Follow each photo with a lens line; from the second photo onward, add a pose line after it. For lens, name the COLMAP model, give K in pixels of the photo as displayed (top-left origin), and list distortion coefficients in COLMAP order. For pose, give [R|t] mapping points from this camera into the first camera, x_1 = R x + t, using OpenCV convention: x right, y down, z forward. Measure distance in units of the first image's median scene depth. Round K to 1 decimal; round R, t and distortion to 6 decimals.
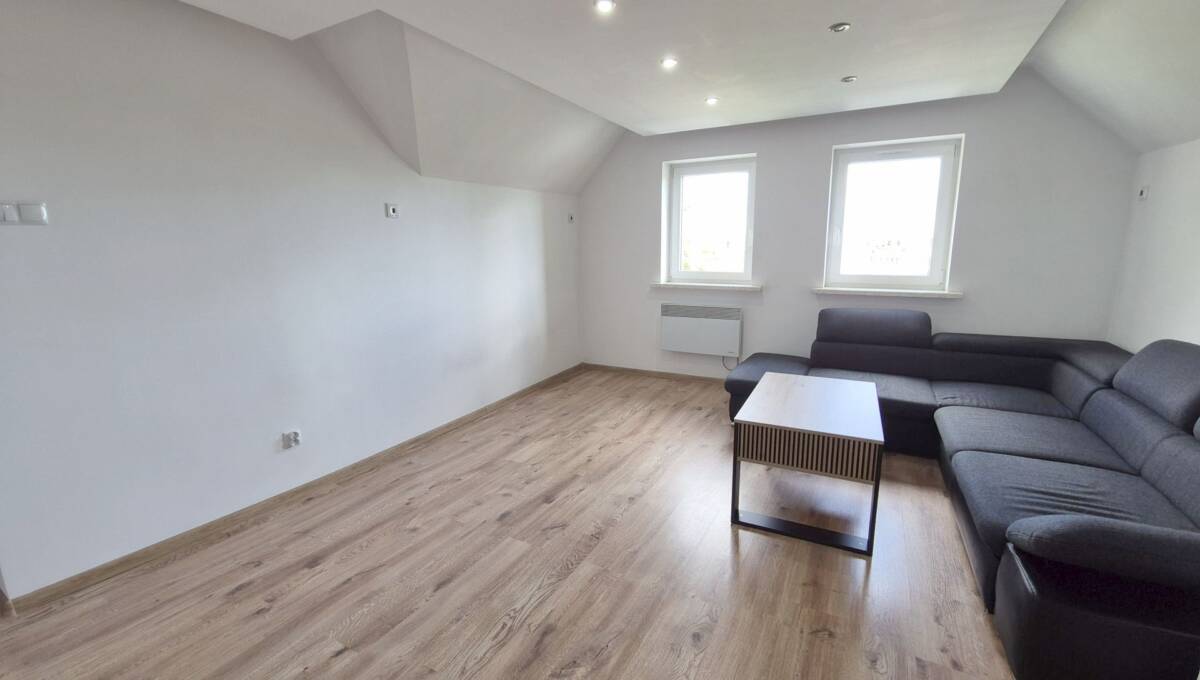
lens RADIAL K [[487.4, 0, 609.0], [0, 487.4, 334.9], [0, 0, 1]] dist [0.002314, -0.000083]
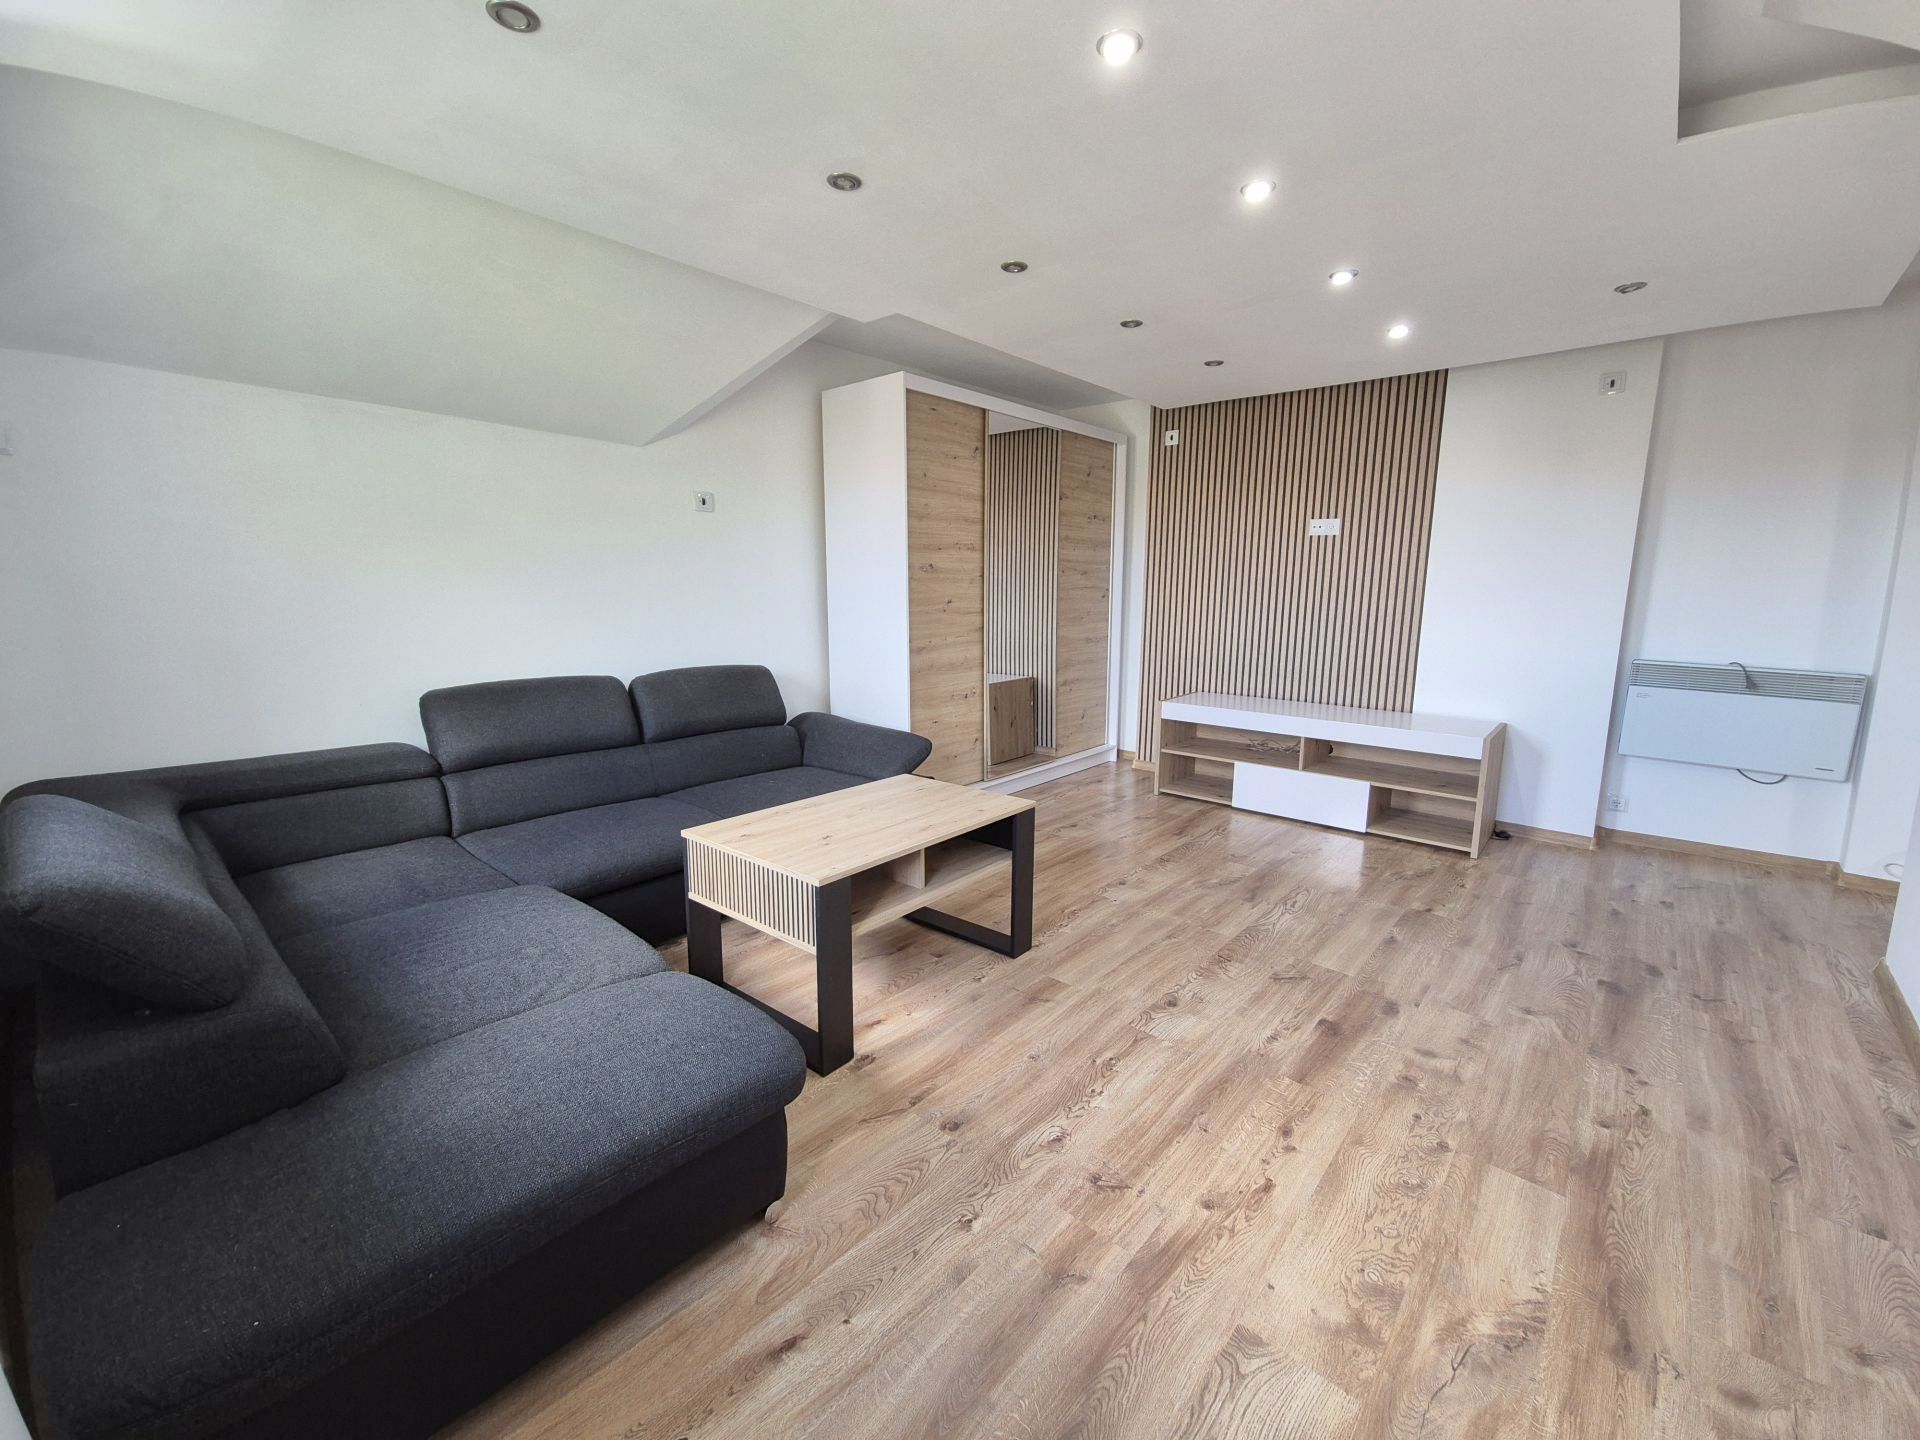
lens RADIAL K [[779.2, 0, 974.1], [0, 779.2, 712.4], [0, 0, 1]] dist [0.007139, -0.005923]
pose [[-0.976748, -0.037015, 0.211170, 0.086637], [0.034664, 0.944756, 0.325936, -0.273040], [-0.211569, 0.325678, -0.921506, 1.669938]]
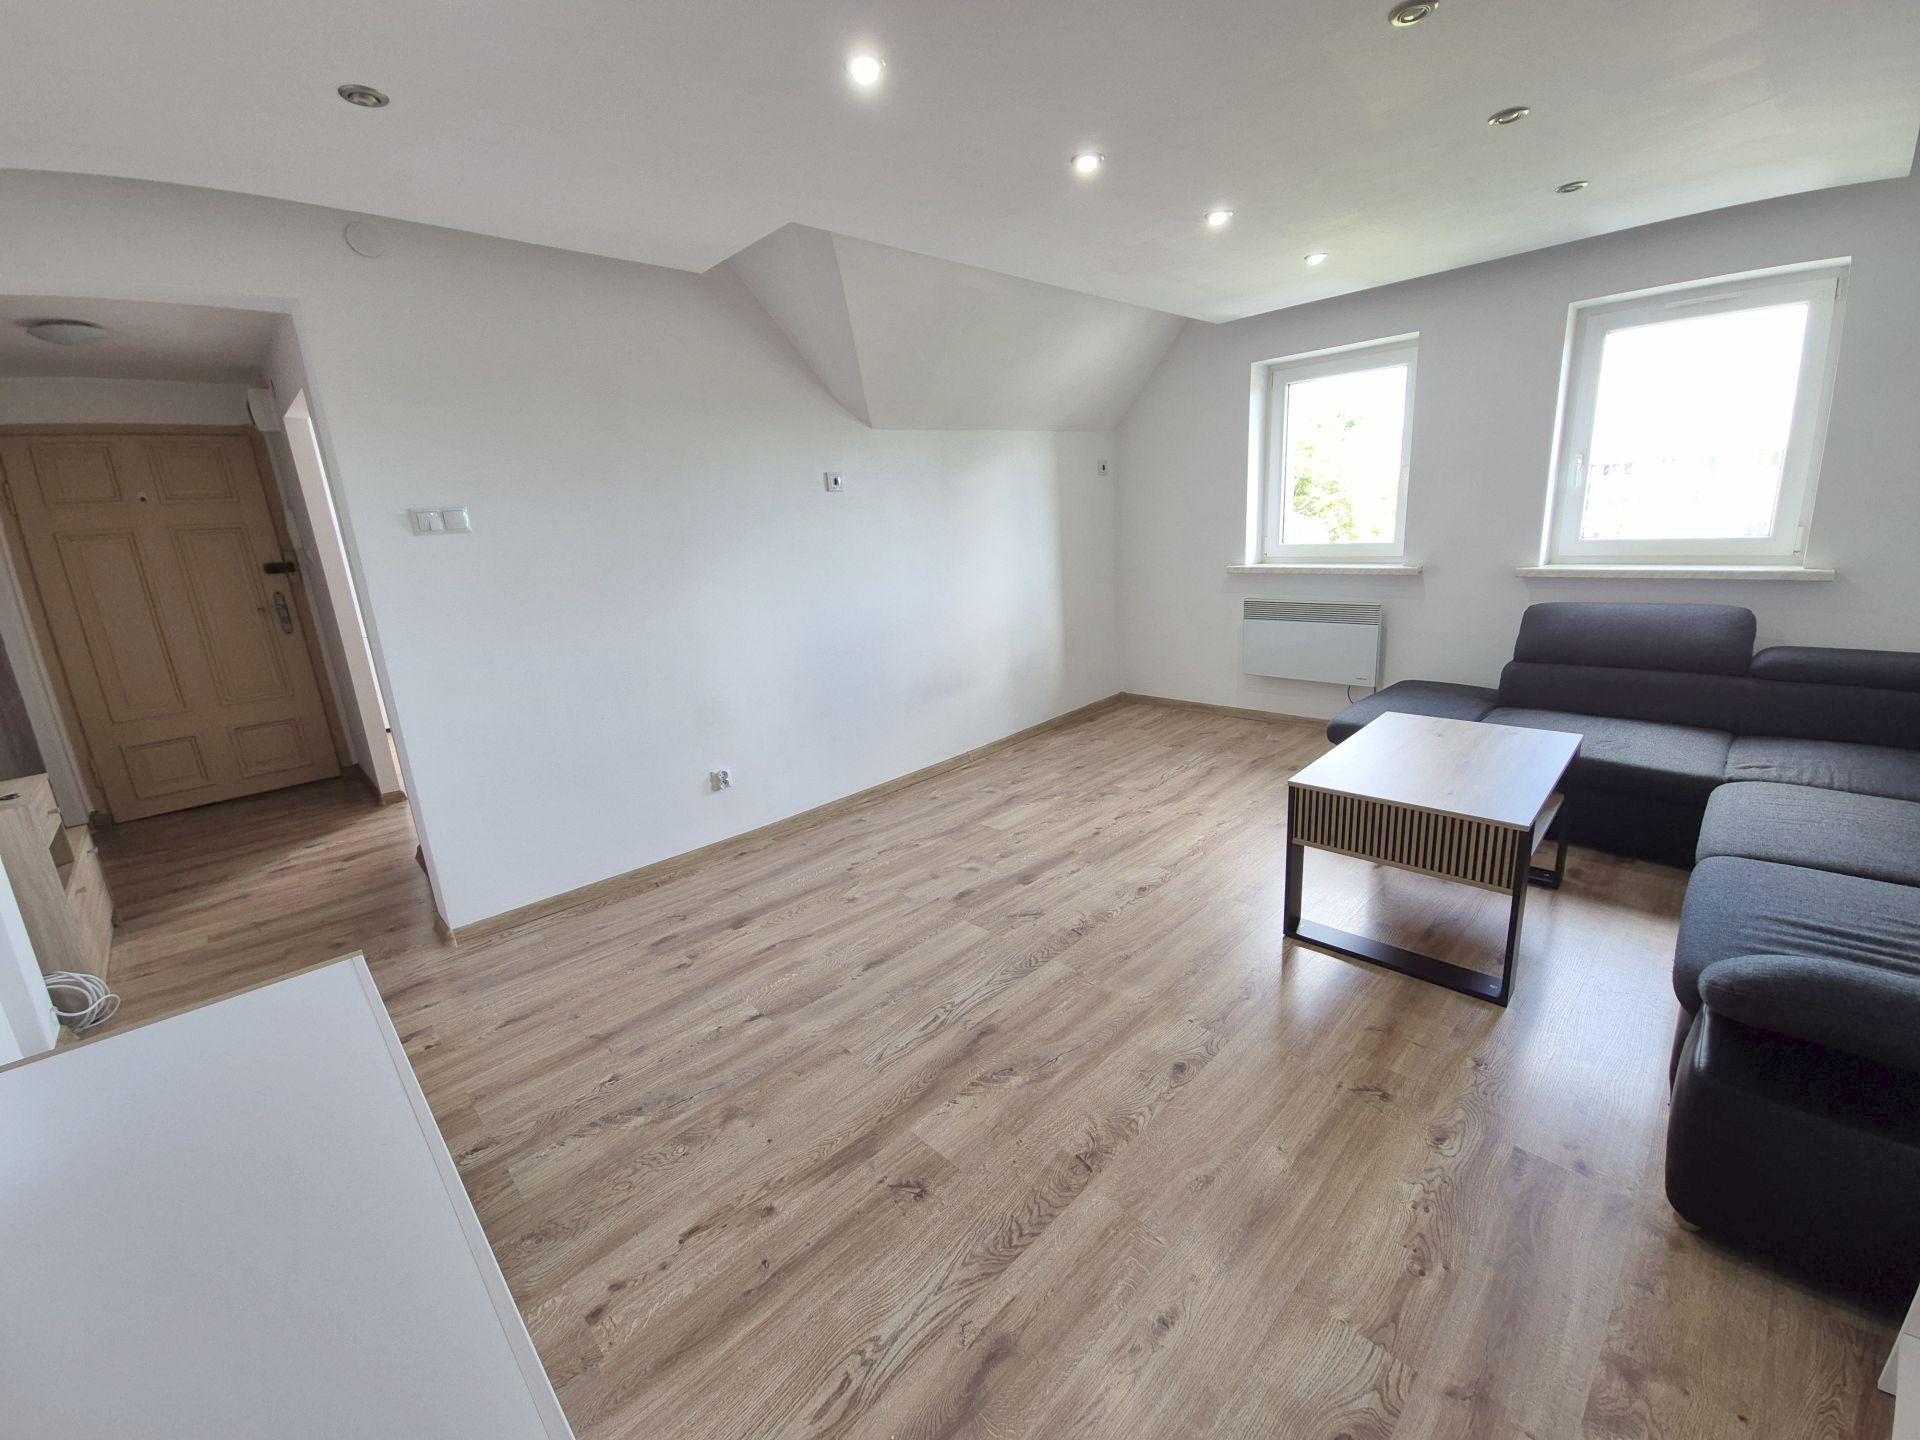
lens RADIAL K [[779.2, 0, 974.1], [0, 779.2, 712.4], [0, 0, 1]] dist [0.007139, -0.005923]
pose [[0.954134, 0.024016, -0.298416, 0.133976], [0.000824, 0.996563, 0.082835, -0.005665], [0.299380, -0.079282, 0.950834, -0.098161]]
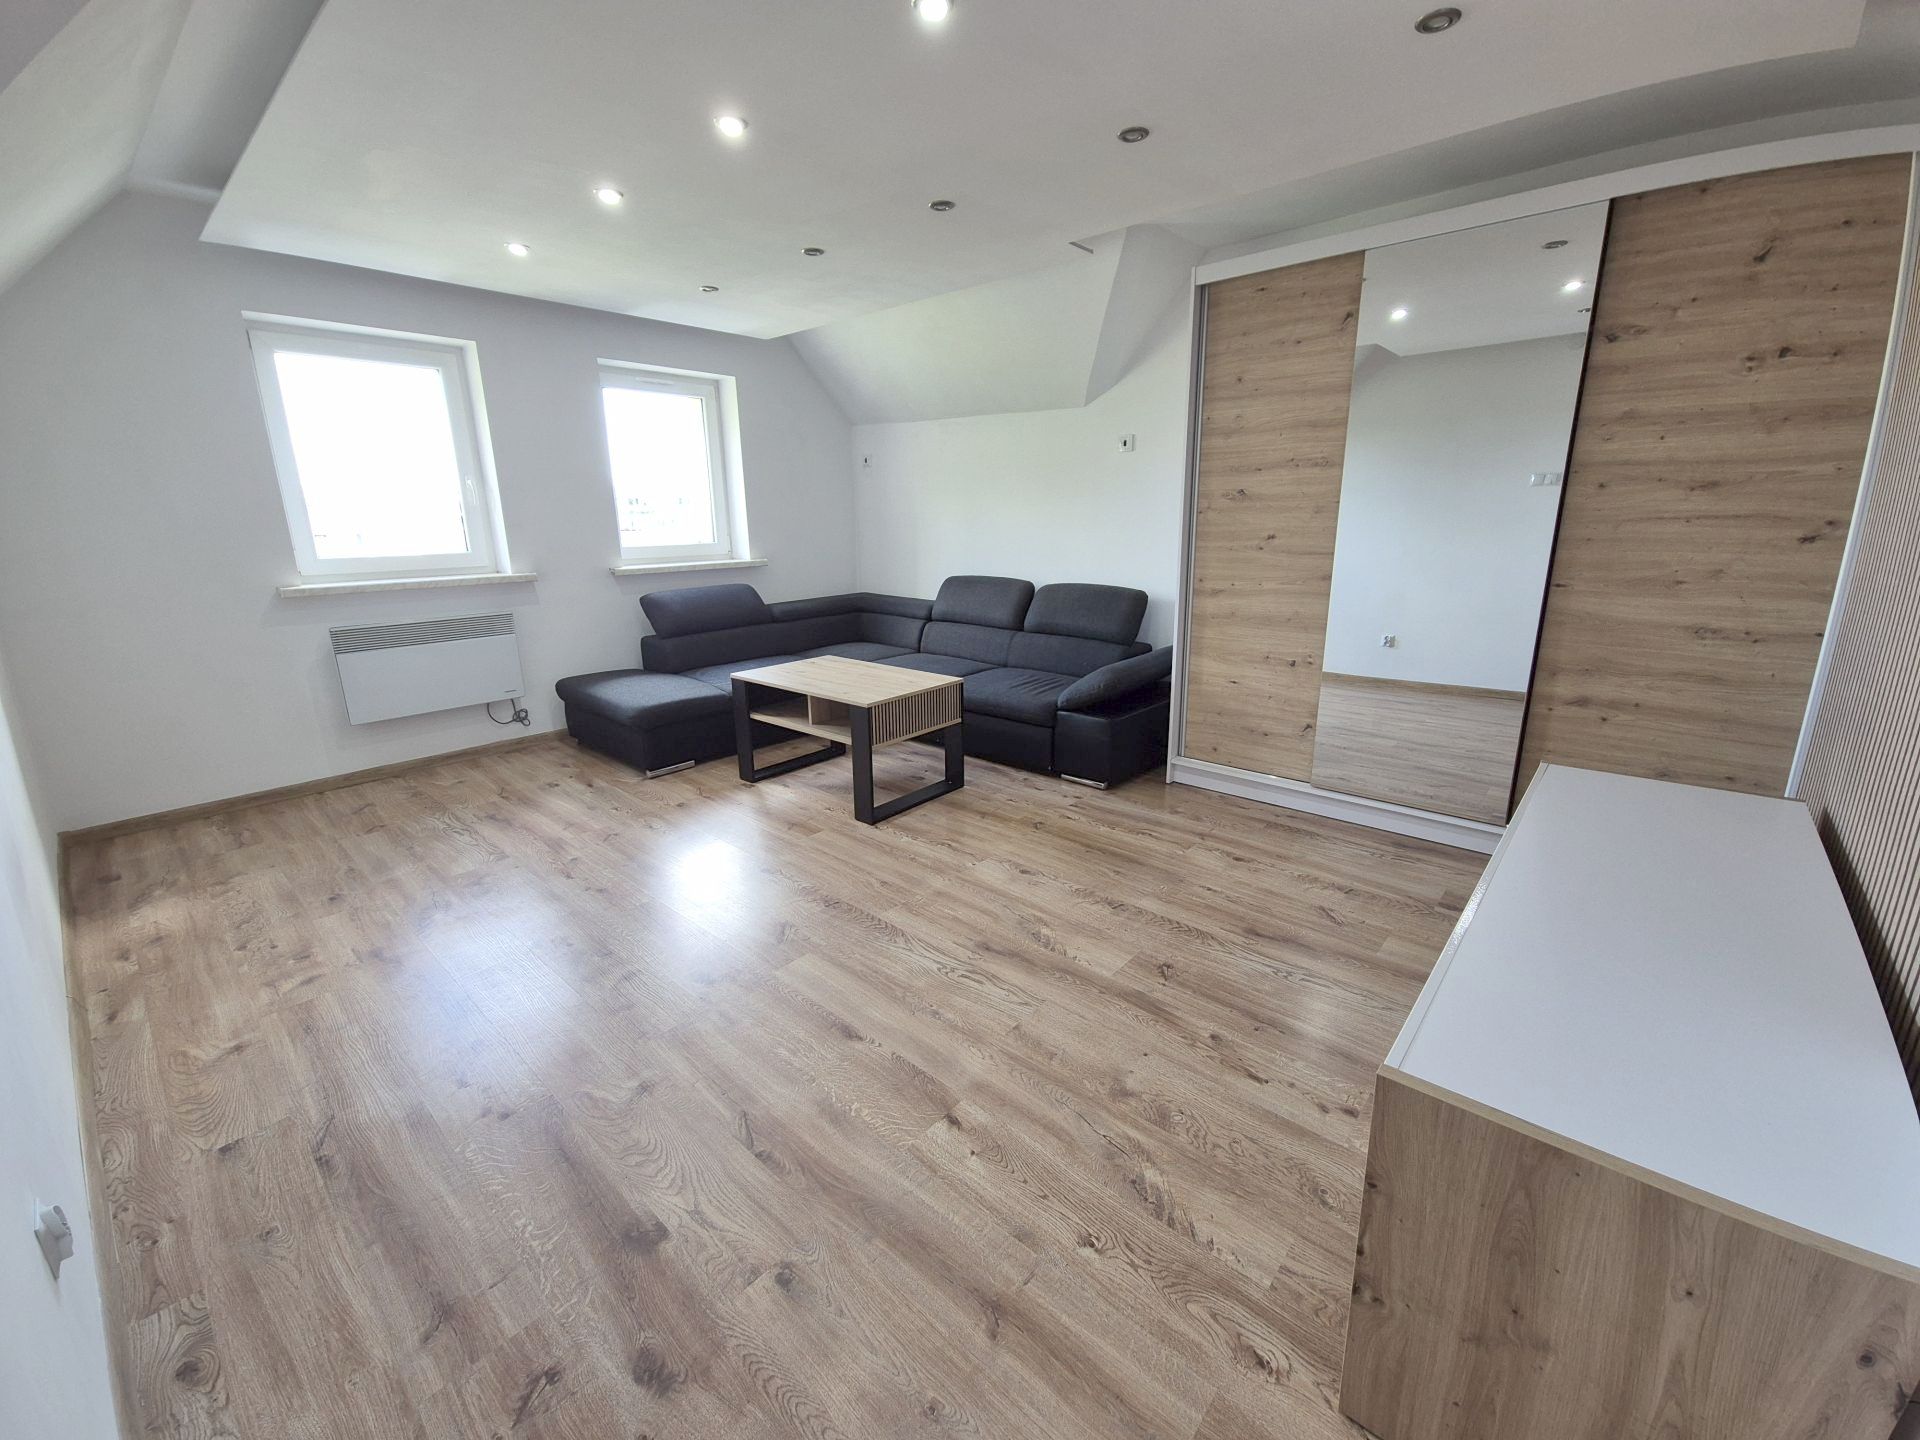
lens RADIAL K [[779.2, 0, 974.1], [0, 779.2, 712.4], [0, 0, 1]] dist [0.007139, -0.005923]
pose [[0.224402, -0.243081, 0.943692, -0.826833], [0.178414, 0.962269, 0.205441, -0.052282], [-0.958025, 0.122267, 0.259304, 0.374306]]
